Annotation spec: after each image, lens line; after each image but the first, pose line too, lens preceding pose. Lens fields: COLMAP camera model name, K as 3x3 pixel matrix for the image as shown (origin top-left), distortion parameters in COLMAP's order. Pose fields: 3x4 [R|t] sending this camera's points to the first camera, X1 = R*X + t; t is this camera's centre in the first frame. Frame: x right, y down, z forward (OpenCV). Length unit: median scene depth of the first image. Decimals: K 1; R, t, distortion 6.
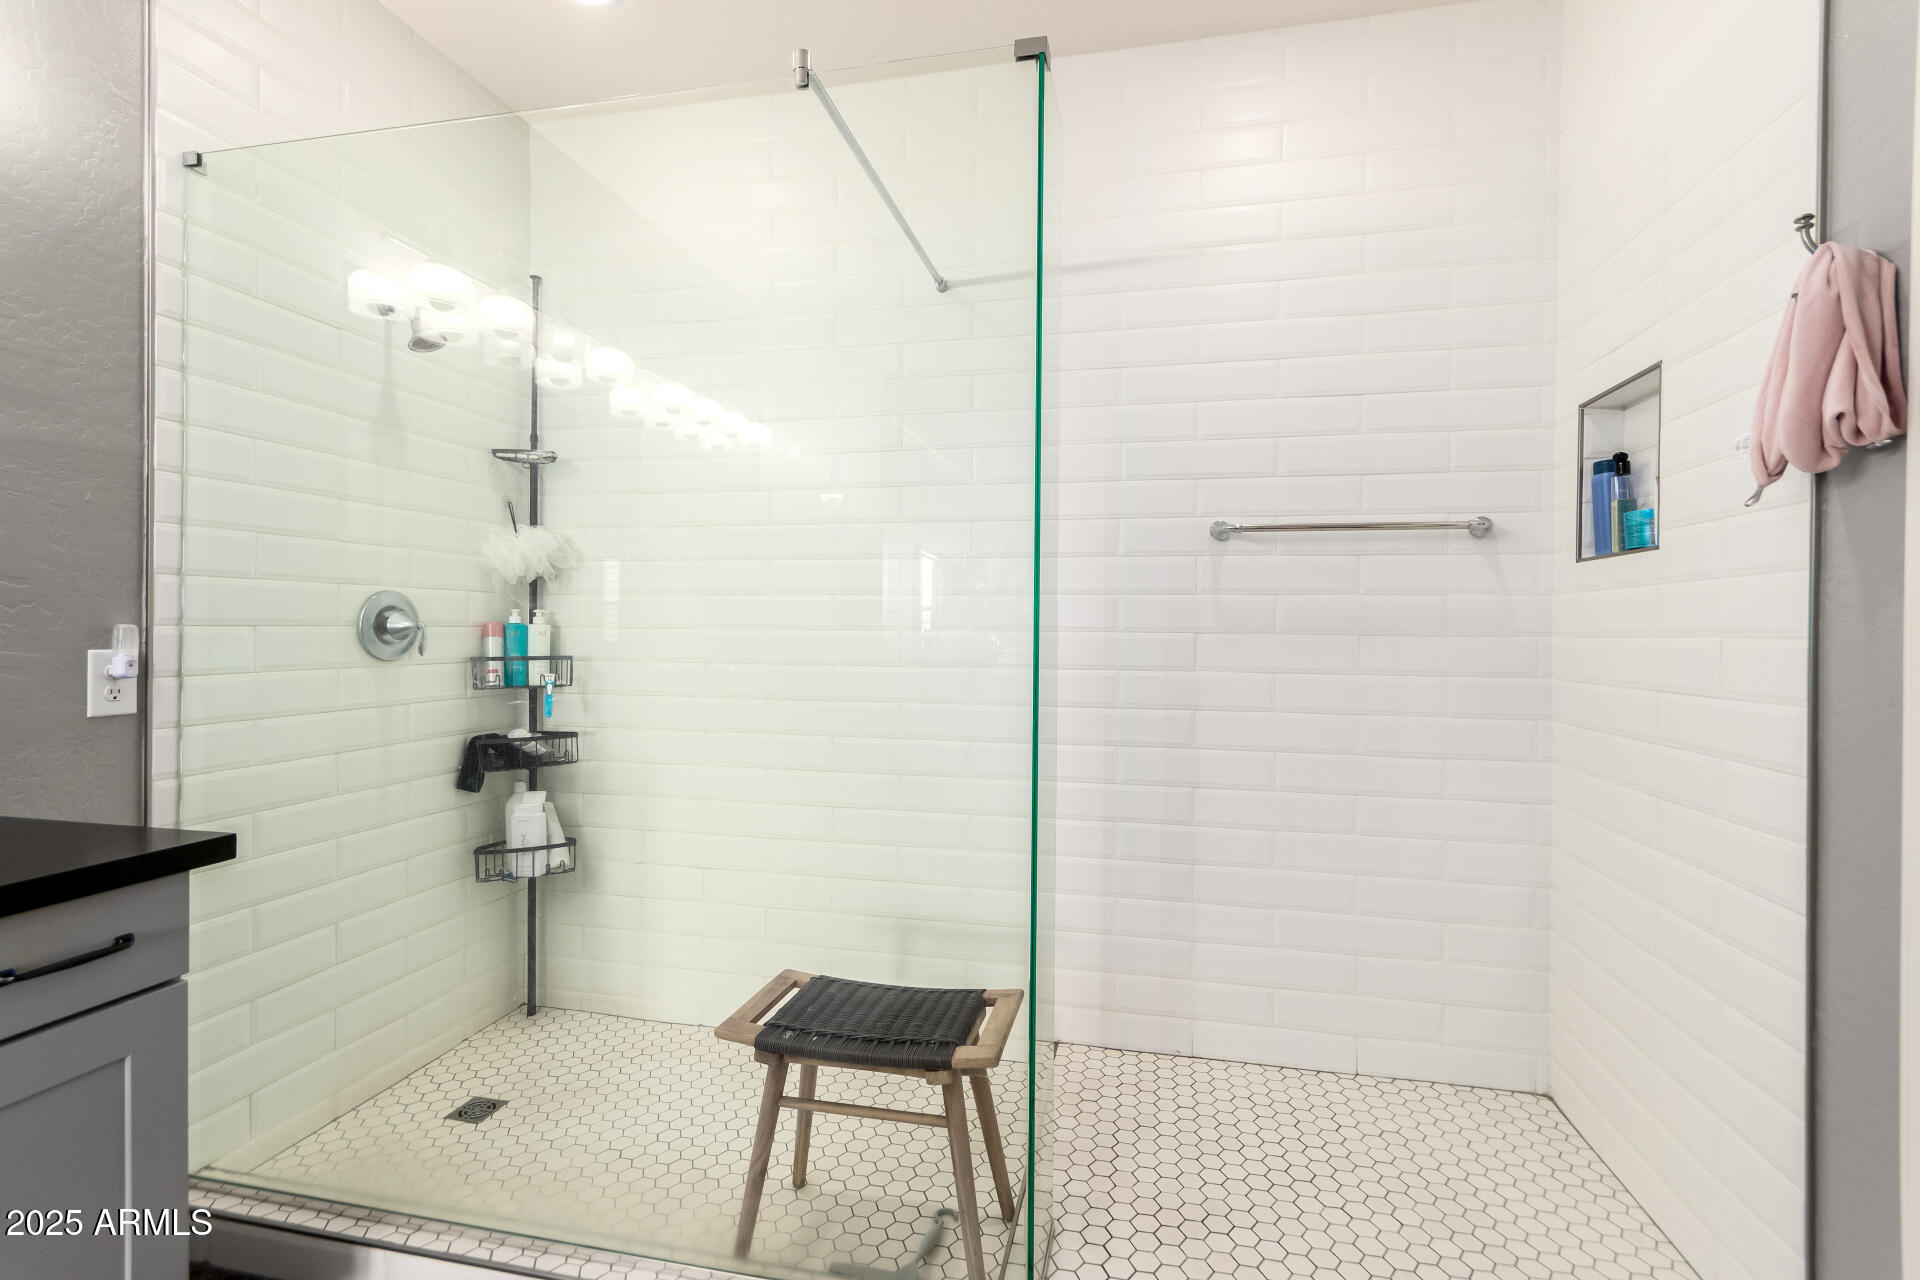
lens RADIAL K [[887.9, 0, 965.0], [0, 887.9, 633.5], [0, 0, 1]] dist [0.013524, -0.006681]
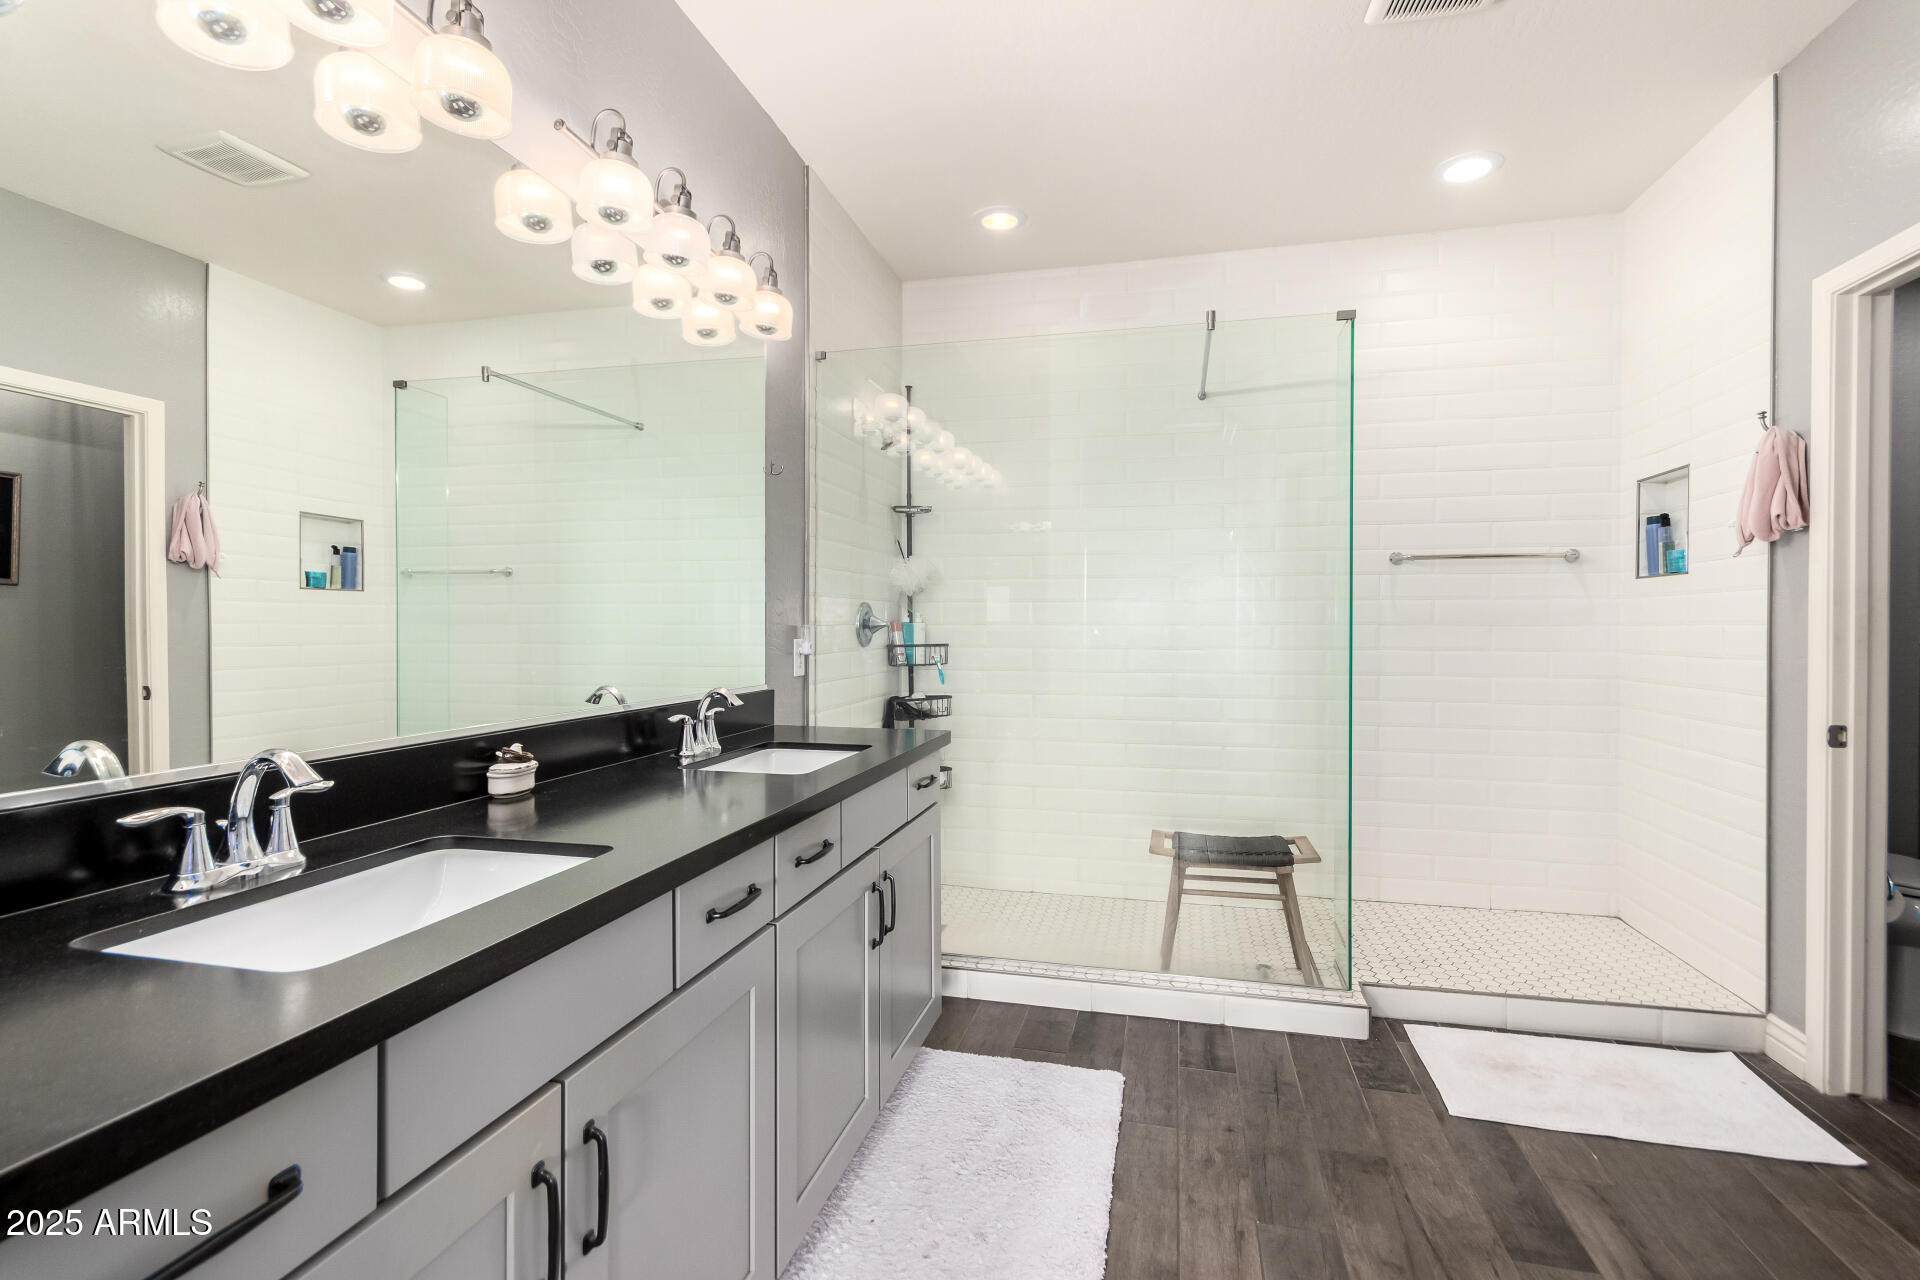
lens RADIAL K [[887.9, 0, 965.0], [0, 887.9, 633.5], [0, 0, 1]] dist [0.013524, -0.006681]
pose [[0.999743, -0.007452, -0.021410, -0.519450], [0.007582, 0.999953, 0.005991, -0.000925], [0.021364, -0.006152, 0.999753, -0.672692]]
